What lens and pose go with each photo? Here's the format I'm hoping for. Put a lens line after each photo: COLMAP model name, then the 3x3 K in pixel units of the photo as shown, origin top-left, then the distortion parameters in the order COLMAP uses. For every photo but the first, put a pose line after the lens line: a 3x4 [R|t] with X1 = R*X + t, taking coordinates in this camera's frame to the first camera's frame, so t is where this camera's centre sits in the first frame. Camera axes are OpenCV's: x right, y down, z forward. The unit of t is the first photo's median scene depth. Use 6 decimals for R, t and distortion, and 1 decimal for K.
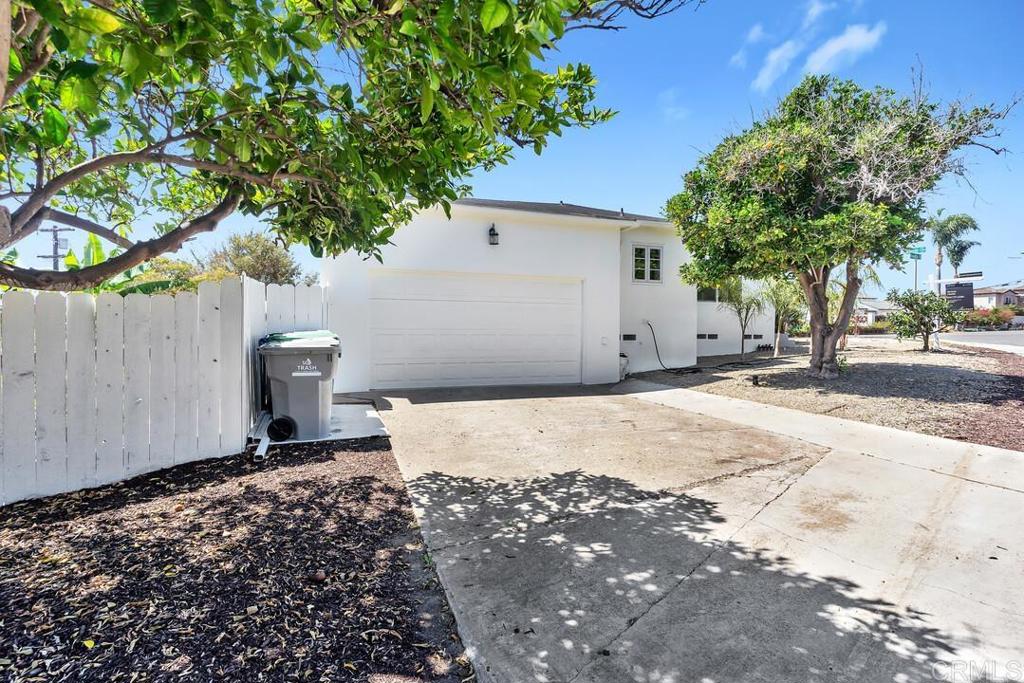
lens RADIAL K [[474.1, 0, 512.1], [0, 474.1, 326.8], [0, 0, 1]] dist [0.004458, 0.000794]
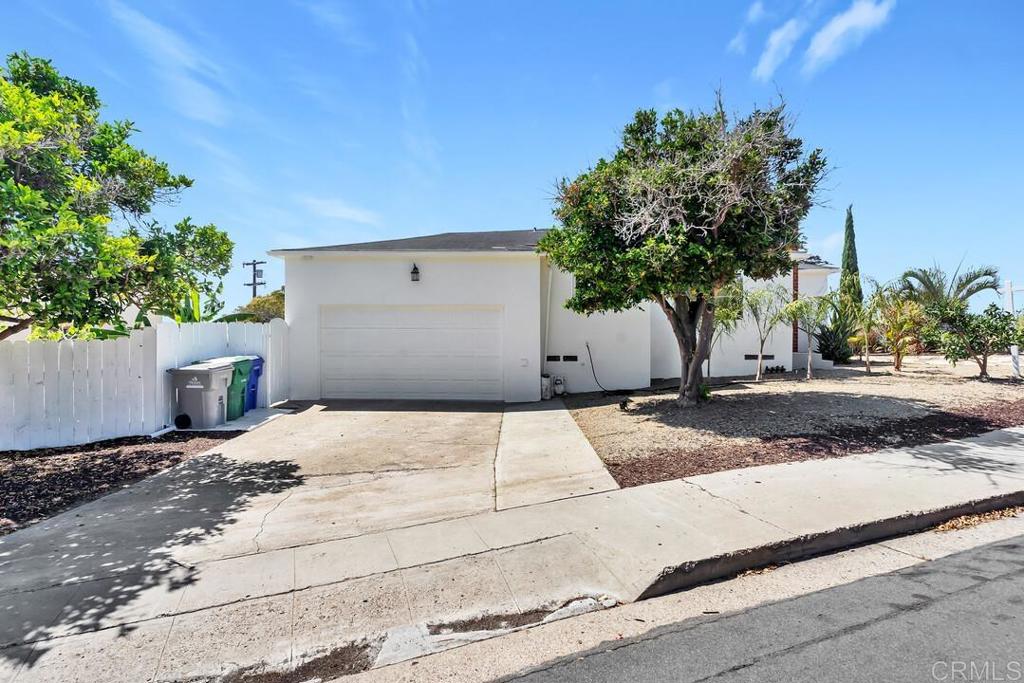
lens RADIAL K [[510.9, 0, 513.2], [0, 510.9, 336.3], [0, 0, 1]] dist [0.004204, -0.000035]
pose [[0.931169, -0.001850, -0.364584, 1.479866], [0.004460, 0.999970, 0.006317, -0.093056], [0.364561, -0.007509, 0.931149, -0.230099]]
